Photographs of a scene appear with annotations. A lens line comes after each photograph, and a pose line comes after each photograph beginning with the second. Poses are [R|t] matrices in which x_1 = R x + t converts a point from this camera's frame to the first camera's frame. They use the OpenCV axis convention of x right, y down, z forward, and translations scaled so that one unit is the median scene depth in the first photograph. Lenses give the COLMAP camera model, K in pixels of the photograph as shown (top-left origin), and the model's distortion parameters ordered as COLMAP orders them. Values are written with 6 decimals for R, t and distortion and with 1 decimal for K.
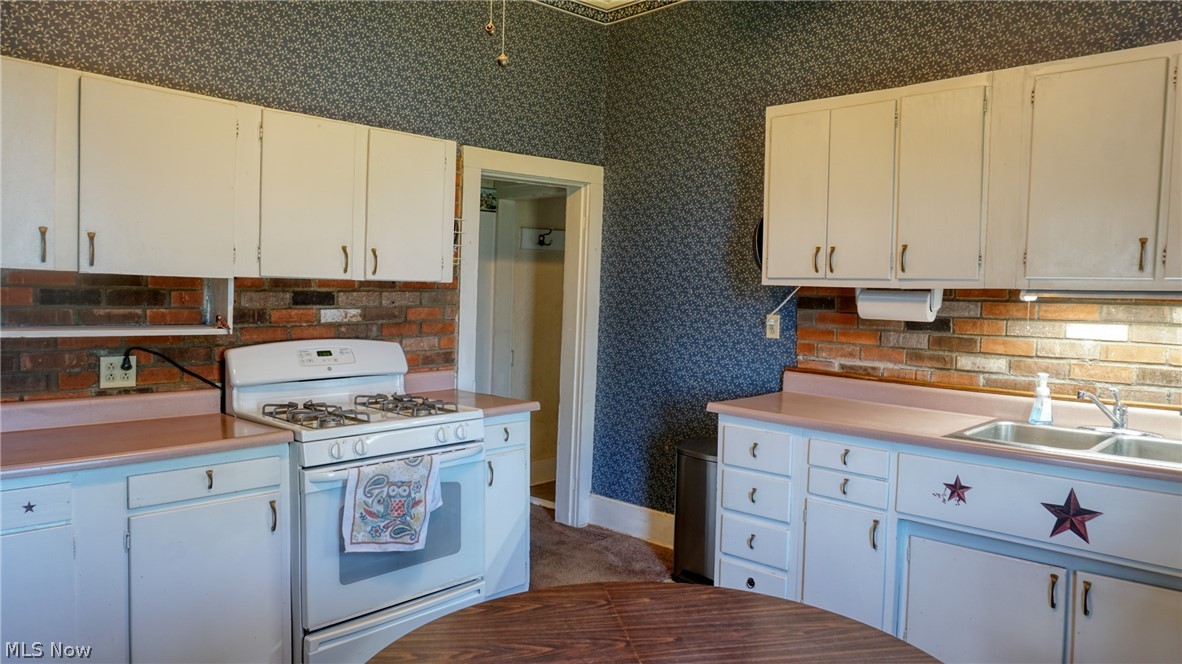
lens RADIAL K [[785.4, 0, 594.1], [0, 785.4, 329.8], [0, 0, 1]] dist [-0.046034, 0.008159]
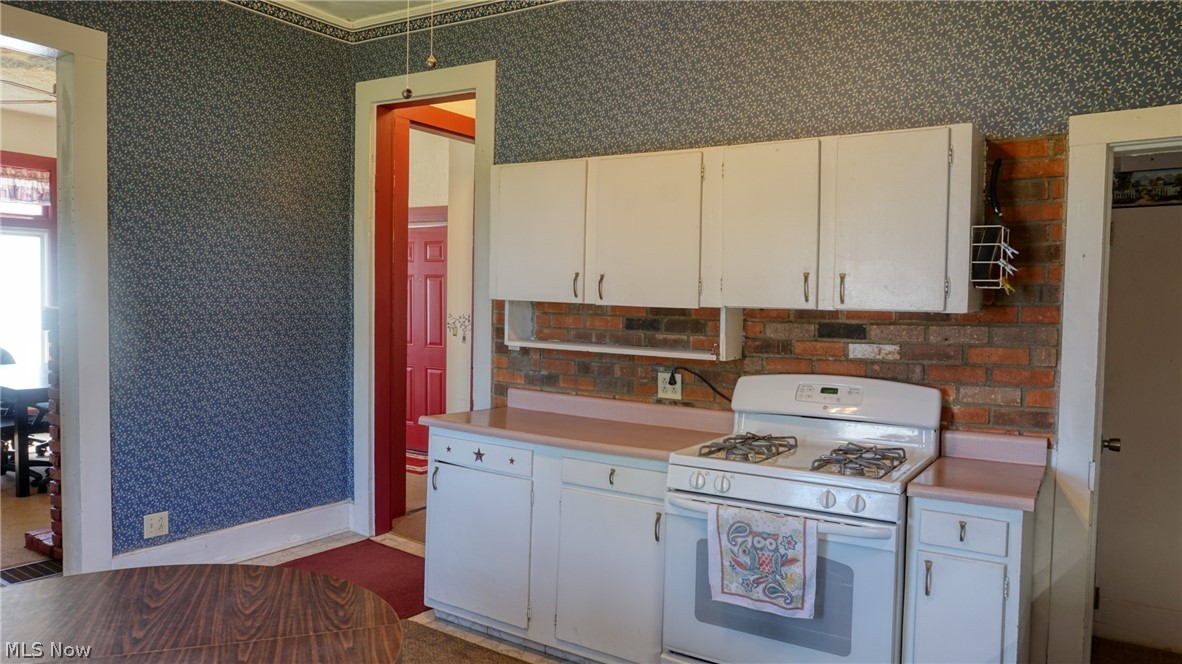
lens RADIAL K [[785.4, 0, 593.7], [0, 785.4, 332.0], [0, 0, 1]] dist [-0.046034, 0.008159]
pose [[0.166307, 0.008337, -0.986039, 0.561977], [-0.069752, 0.997559, -0.003330, -0.017692], [0.983604, 0.069332, 0.166482, 0.625747]]
